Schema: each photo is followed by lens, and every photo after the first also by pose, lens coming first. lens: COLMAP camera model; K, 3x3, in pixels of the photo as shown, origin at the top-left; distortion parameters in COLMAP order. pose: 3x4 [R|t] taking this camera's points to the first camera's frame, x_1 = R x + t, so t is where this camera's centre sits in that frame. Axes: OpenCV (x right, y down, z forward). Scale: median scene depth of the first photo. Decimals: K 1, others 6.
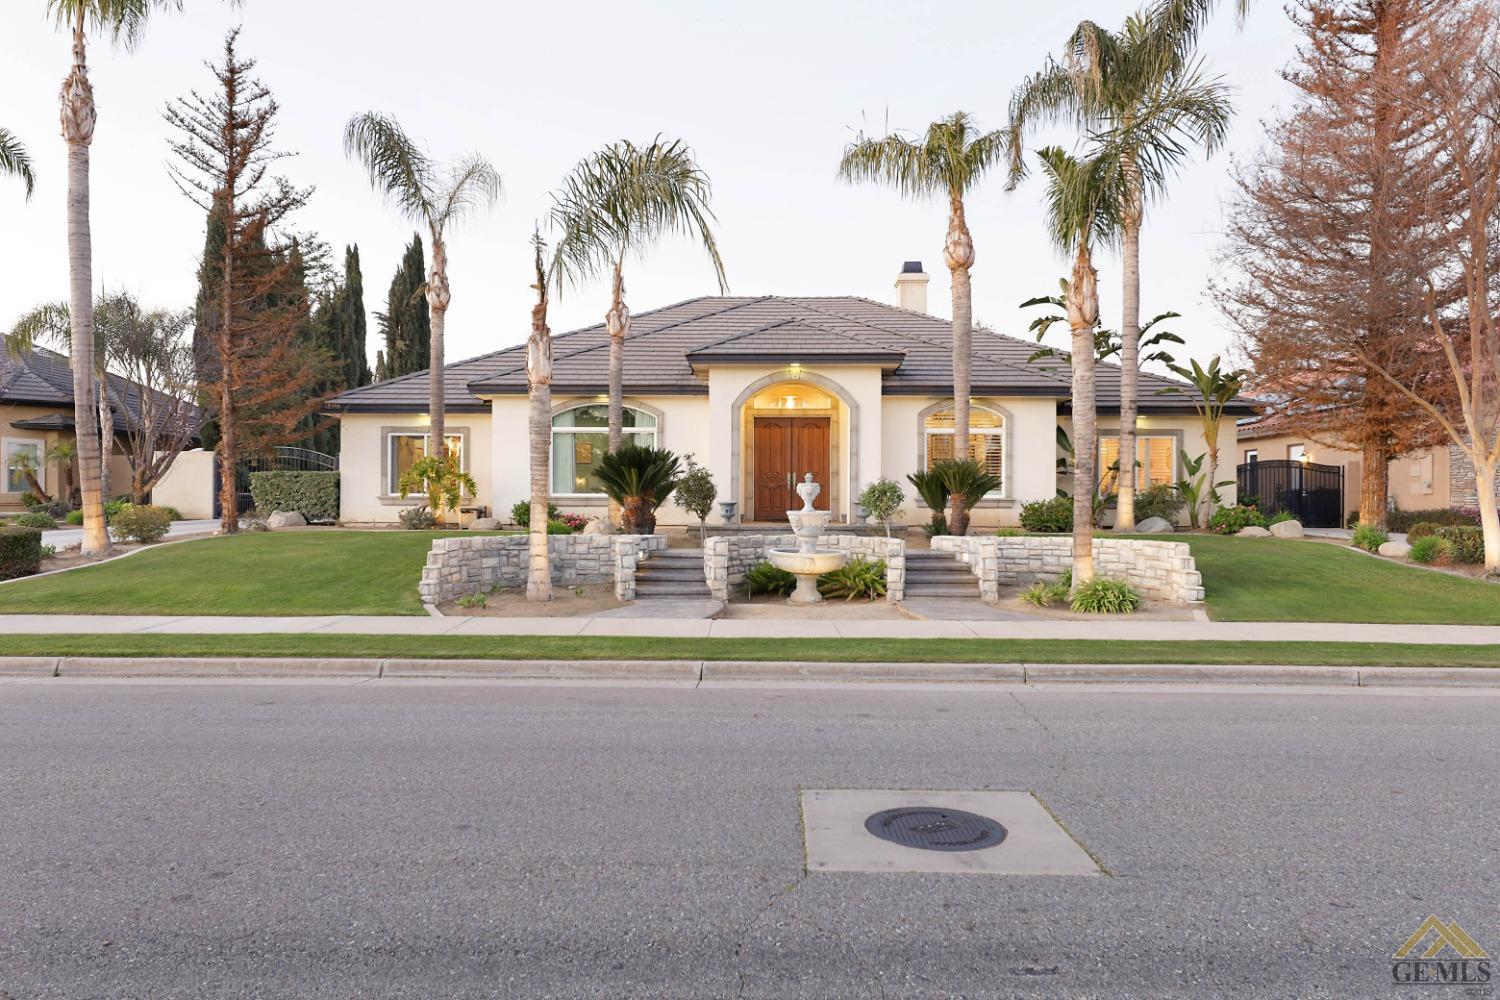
lens RADIAL K [[956.1, 0, 750.0], [0, 956.1, 500.0], [0, 0, 1]] dist [0.000840, 0.004660]
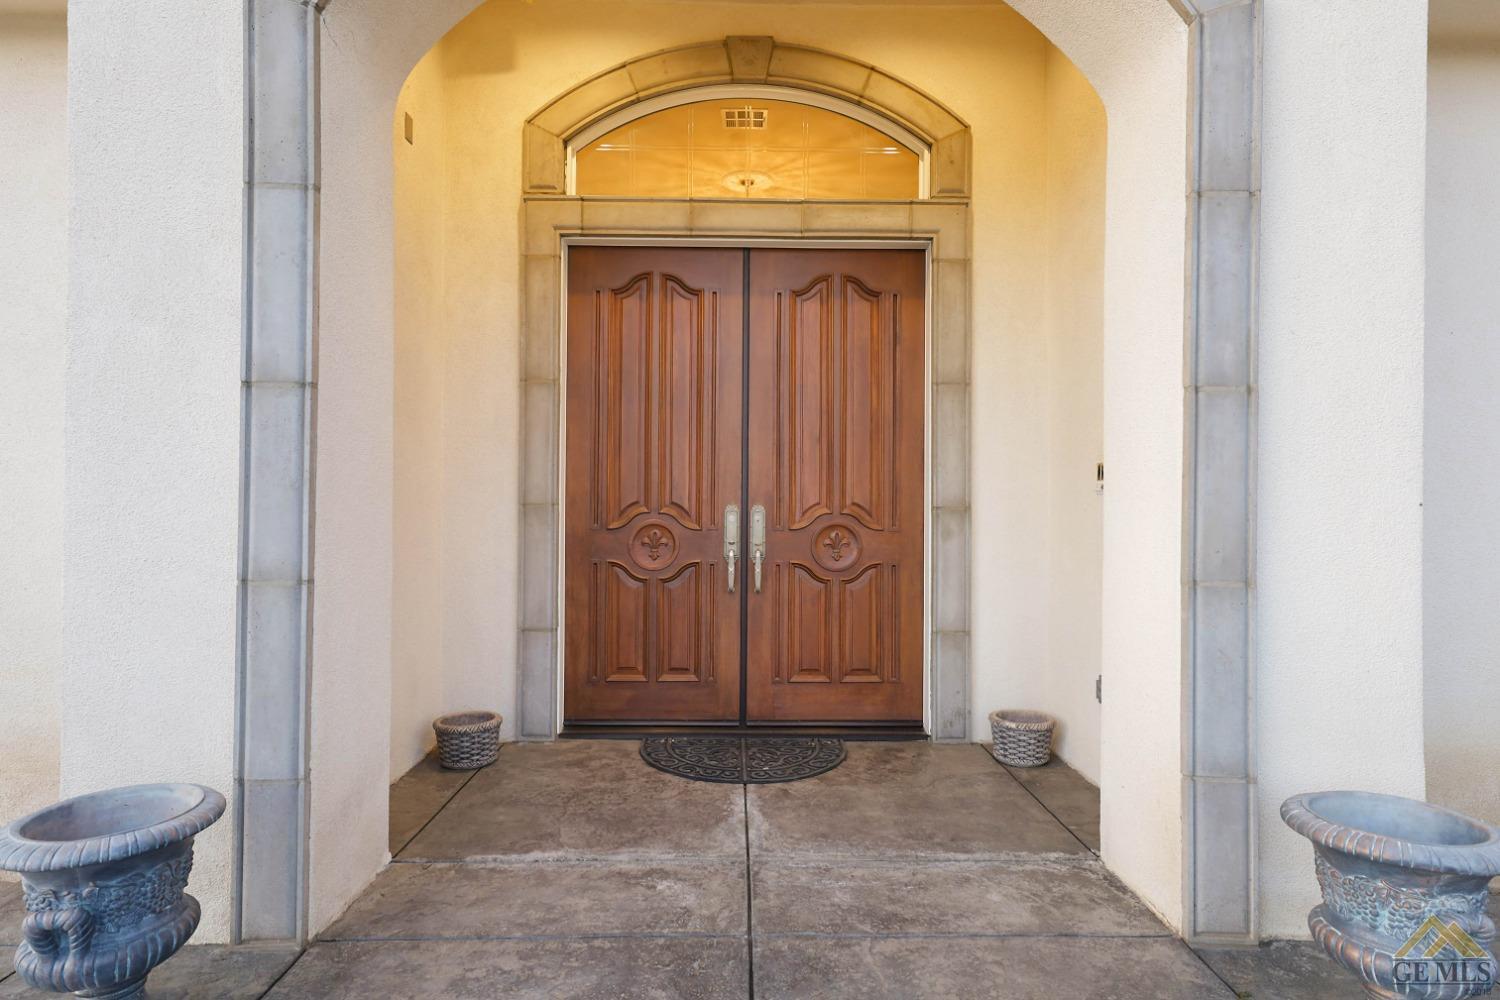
lens RADIAL K [[956.1, 0, 750.0], [0, 956.1, 500.0], [0, 0, 1]] dist [0.000840, 0.004660]
pose [[0.999726, 0.003894, 0.023071, 0.044508], [-0.003801, 0.999984, -0.004082, -0.032518], [-0.023086, 0.003993, 0.999725, 0.882432]]
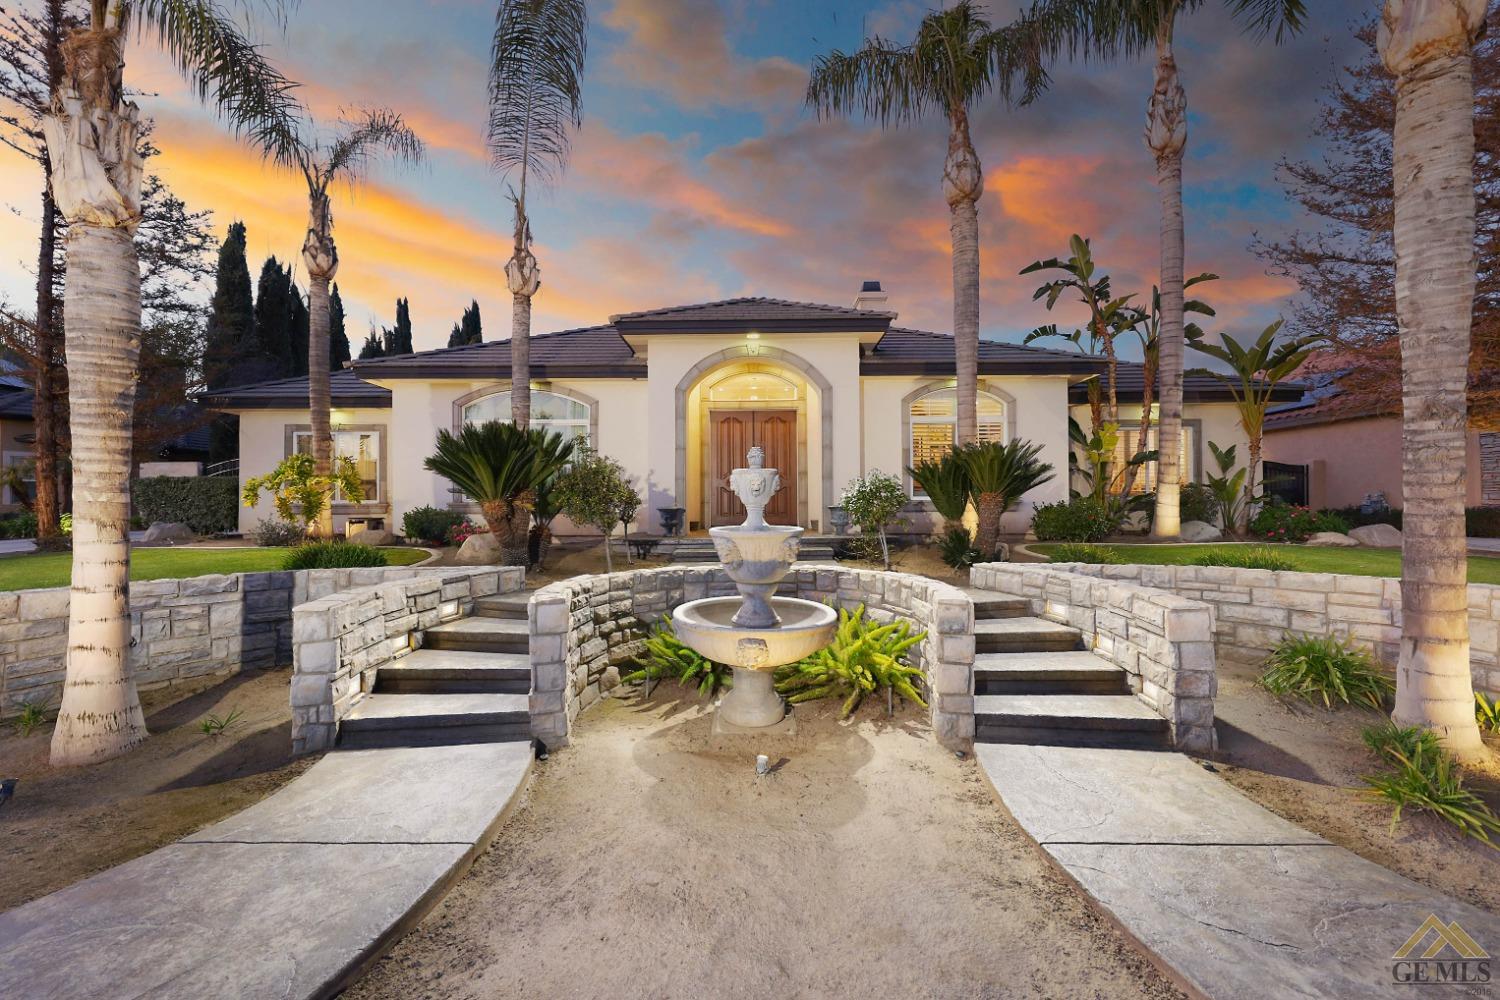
lens RADIAL K [[591.8, 0, 749.7], [0, 591.8, 497.3], [0, 0, 1]] dist [0.013078, -0.006480]
pose [[0.999938, -0.009055, 0.006450, 0.040443], [0.009130, 0.999889, -0.011755, 0.000004], [-0.006343, 0.011813, 0.999910, 0.507633]]
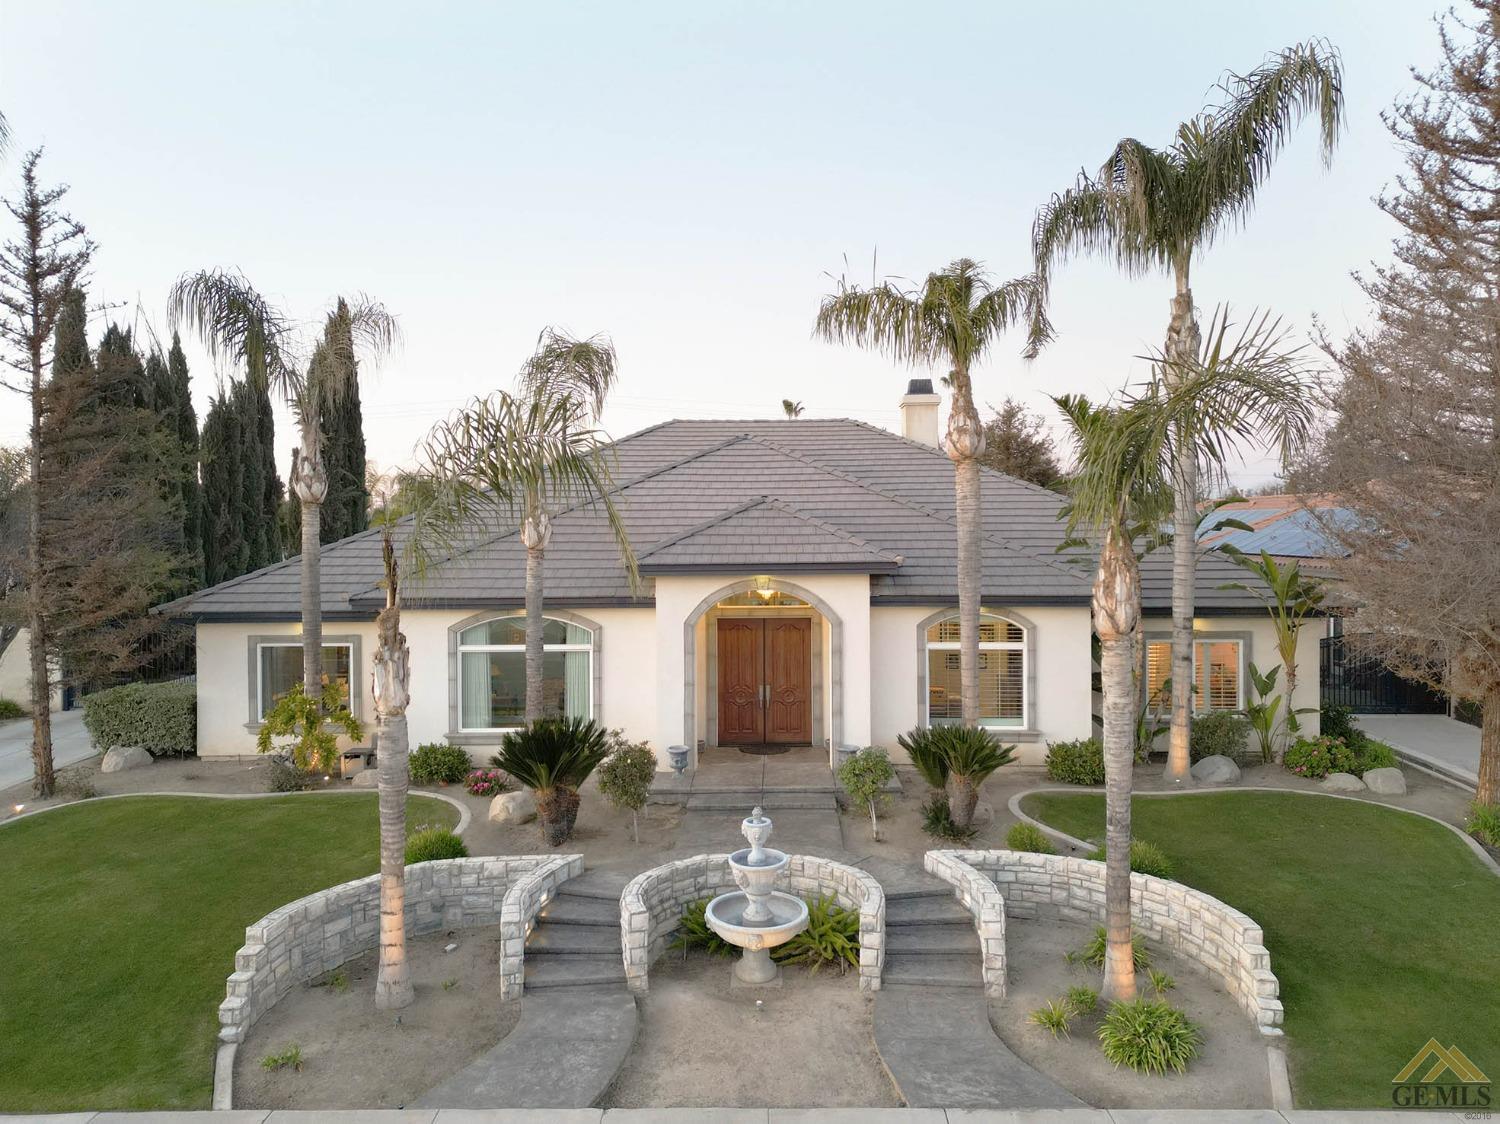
lens RADIAL K [[1068.7, 0, 772.2], [0, 1068.7, 554.3], [0, 0, 1]] dist [0.086545, -0.098842]
pose [[0.999914, -0.010181, 0.008227, 0.048883], [0.010020, 0.999762, 0.019376, -0.176738], [-0.008423, -0.019292, 0.999778, 0.107415]]
